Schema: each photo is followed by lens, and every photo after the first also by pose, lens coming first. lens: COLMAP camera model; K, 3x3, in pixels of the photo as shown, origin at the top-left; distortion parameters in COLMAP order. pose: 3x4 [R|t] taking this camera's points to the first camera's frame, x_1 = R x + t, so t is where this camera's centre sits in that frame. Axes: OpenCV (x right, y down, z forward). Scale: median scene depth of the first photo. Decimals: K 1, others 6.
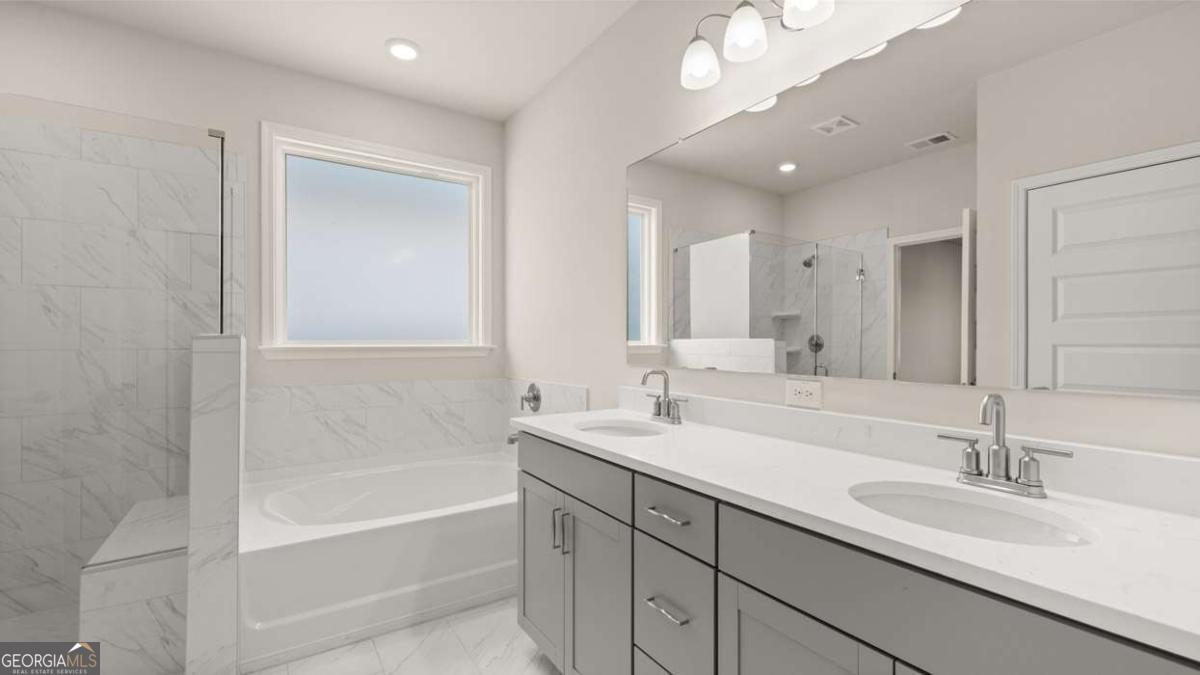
lens RADIAL K [[500.8, 0, 599.3], [0, 500.8, 339.9], [0, 0, 1]] dist [-0.000015, -0.000310]
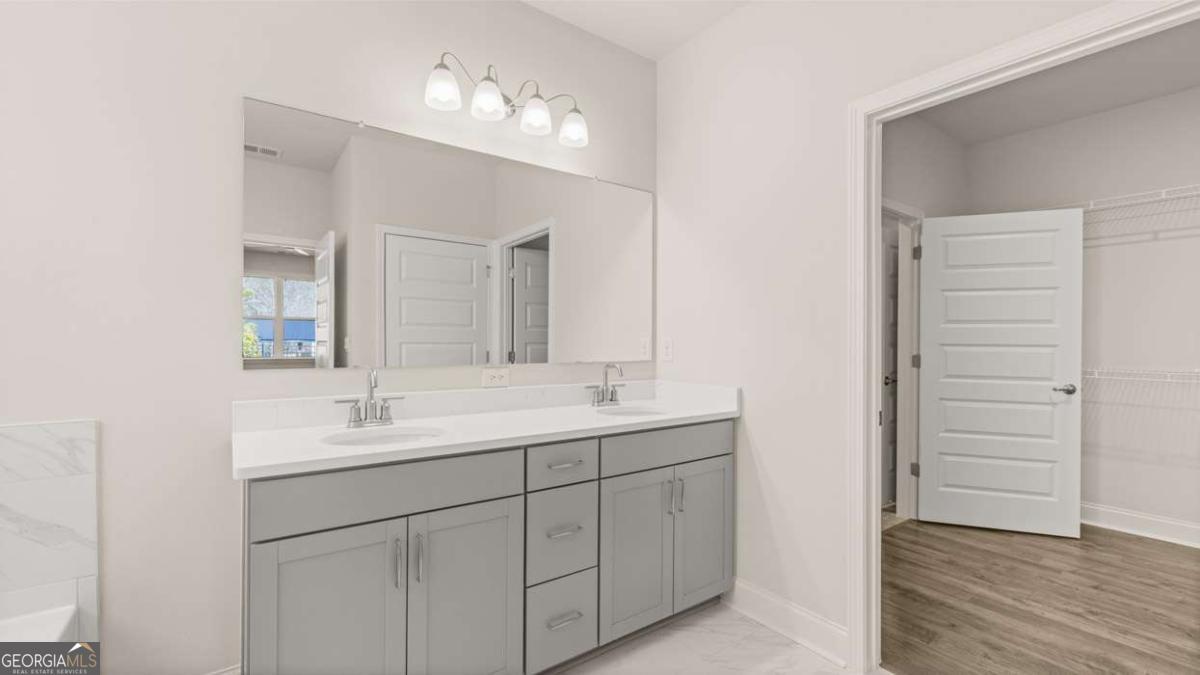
lens RADIAL K [[500.8, 0, 599.3], [0, 500.8, 339.9], [0, 0, 1]] dist [-0.000015, -0.000310]
pose [[-0.046659, 0.002828, 0.998907, -0.879978], [-0.008693, 0.999957, -0.003237, 0.002262], [-0.998873, -0.008834, -0.046632, 0.668202]]
